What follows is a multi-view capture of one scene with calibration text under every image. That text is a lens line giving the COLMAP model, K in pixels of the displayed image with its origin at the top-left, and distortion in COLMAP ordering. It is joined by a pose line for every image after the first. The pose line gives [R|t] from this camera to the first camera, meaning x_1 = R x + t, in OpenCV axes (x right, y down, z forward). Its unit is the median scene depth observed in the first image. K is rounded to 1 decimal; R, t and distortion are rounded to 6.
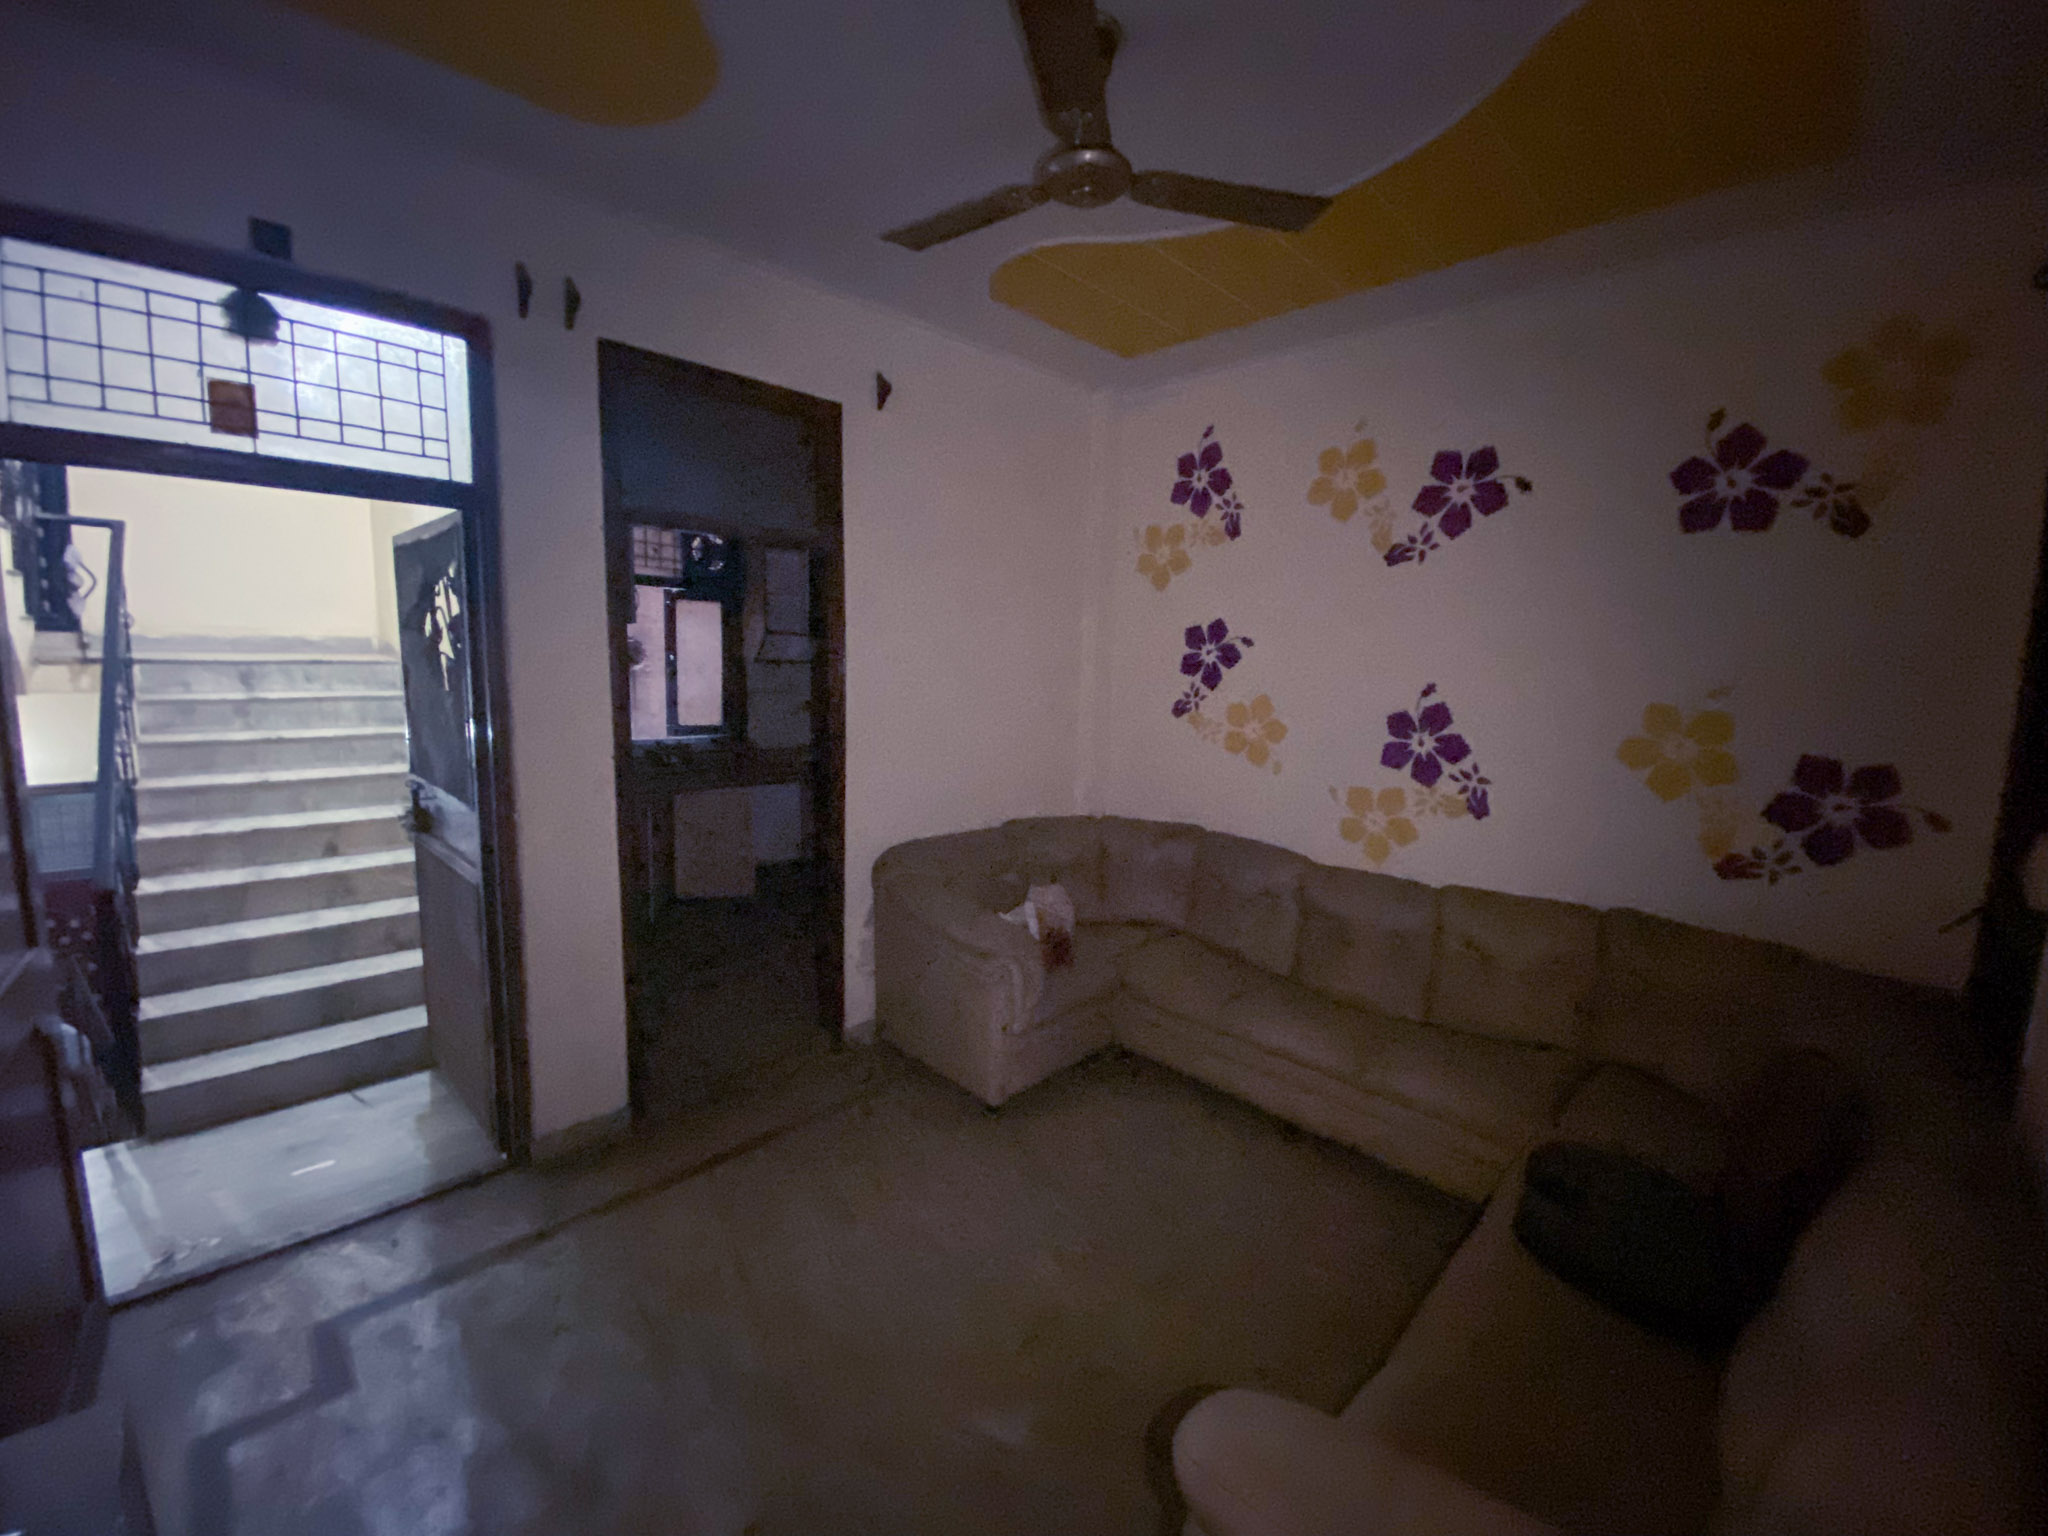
lens RADIAL K [[835.3, 0, 1013.4], [0, 835.3, 766.2], [0, 0, 1]] dist [0.003138, -0.013885]
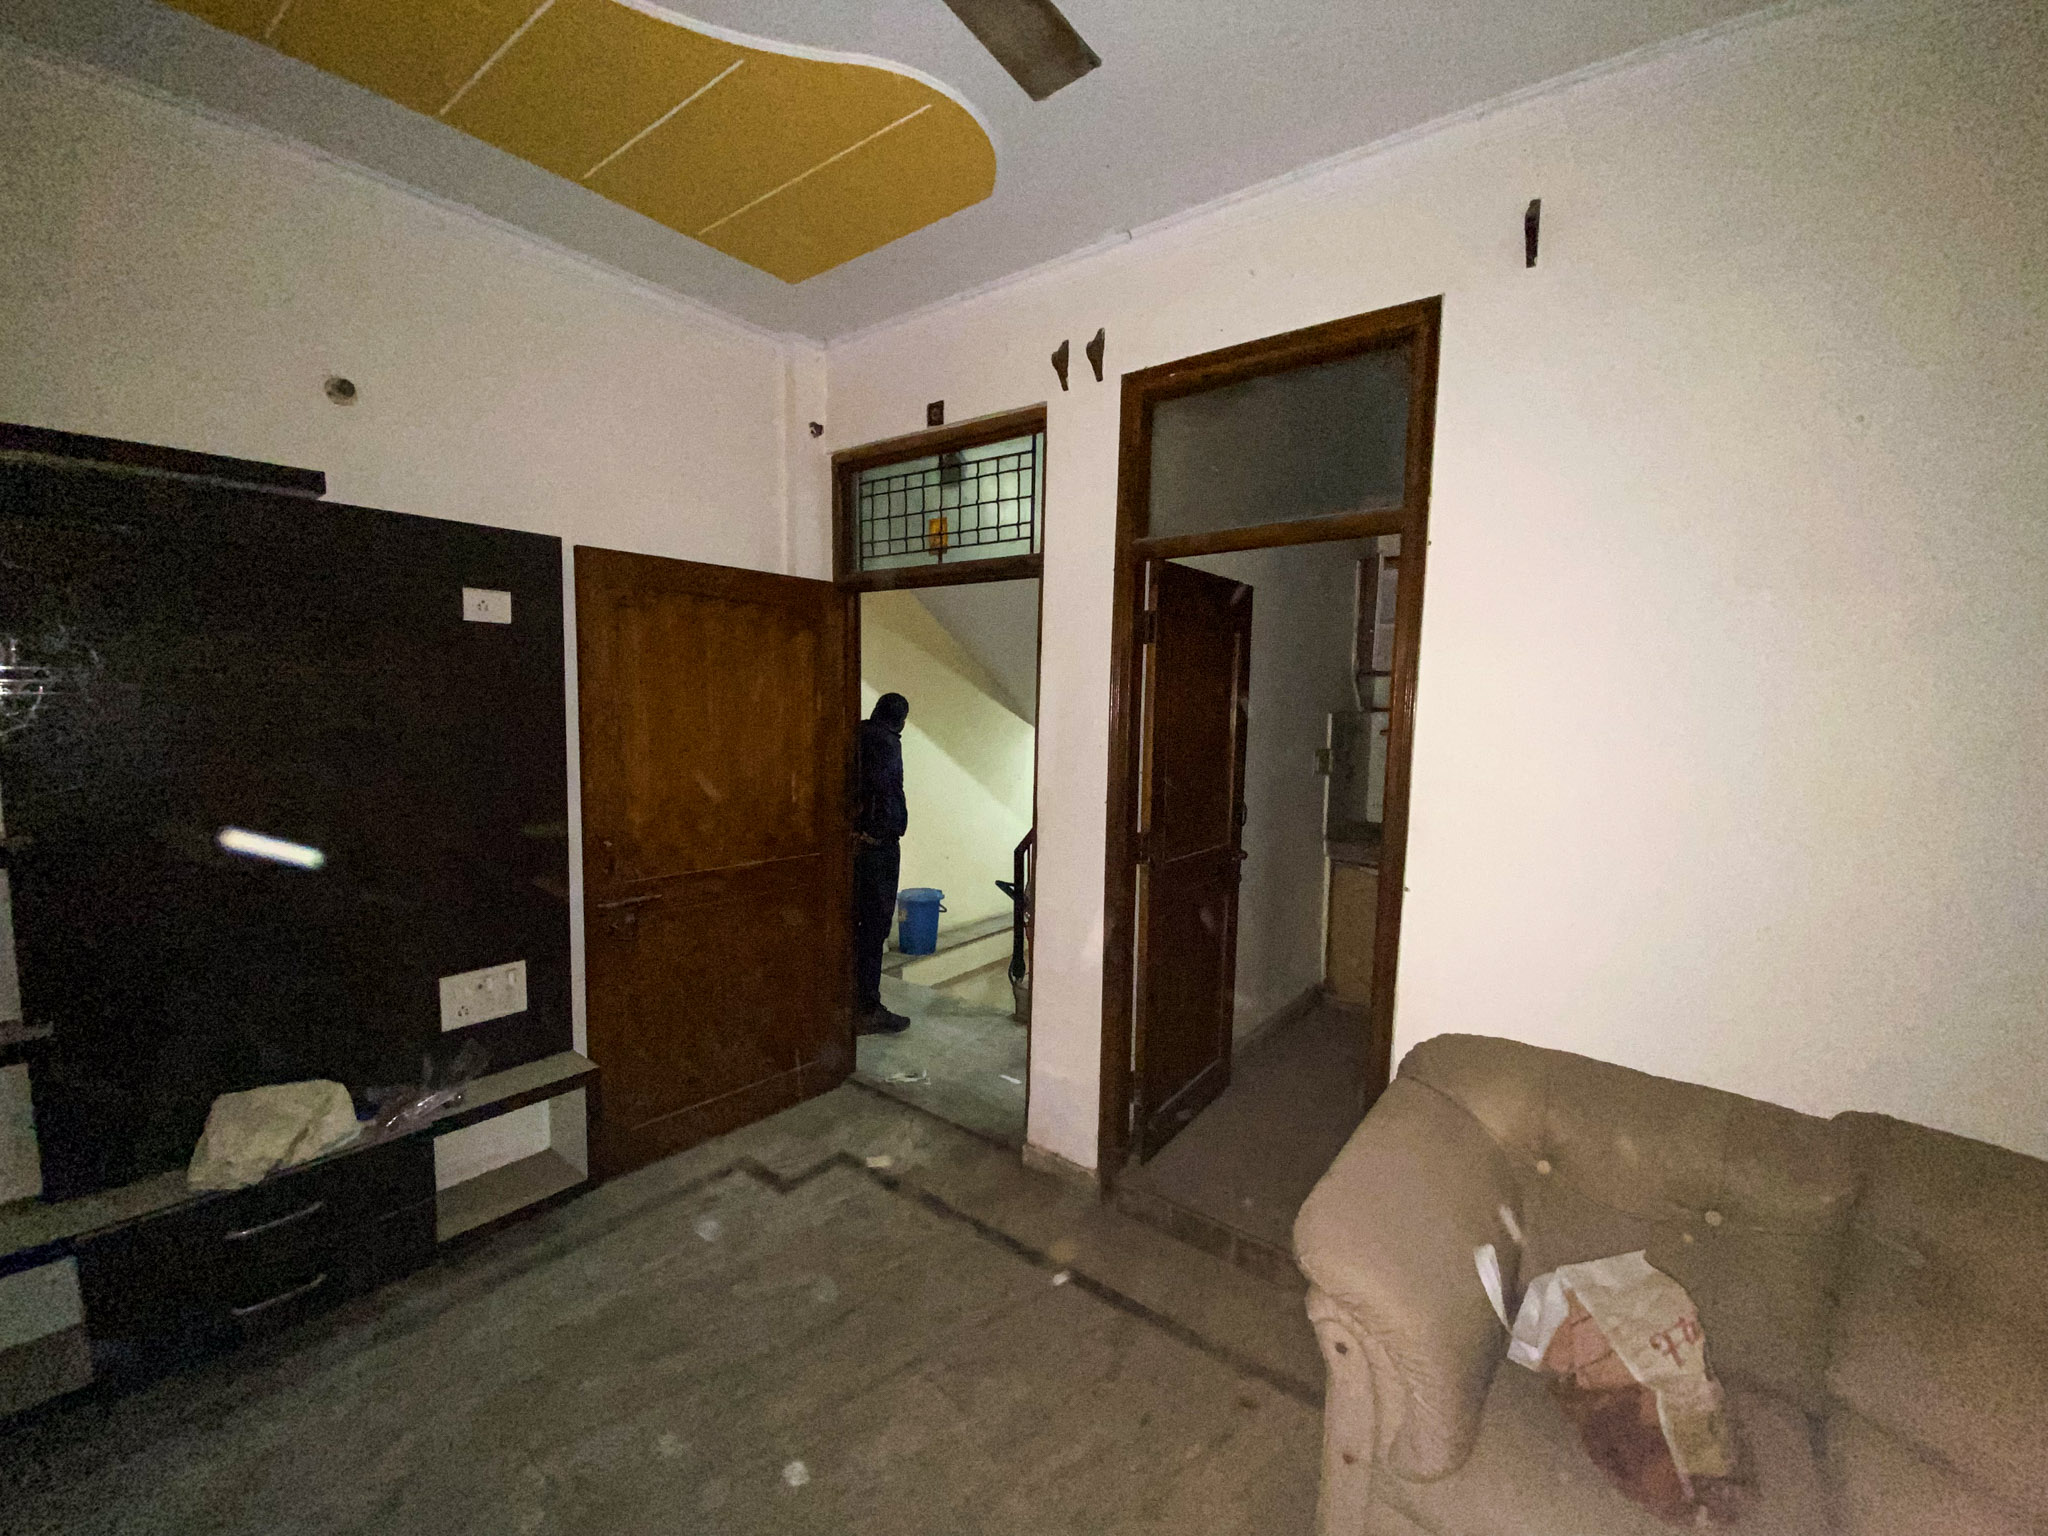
lens RADIAL K [[835.3, 0, 1013.4], [0, 835.3, 766.2], [0, 0, 1]] dist [0.003138, -0.013885]
pose [[0.120839, 0.074263, -0.989890, 0.579414], [-0.129705, 0.989830, 0.058424, -0.124831], [0.984162, 0.121334, 0.129242, 0.961211]]
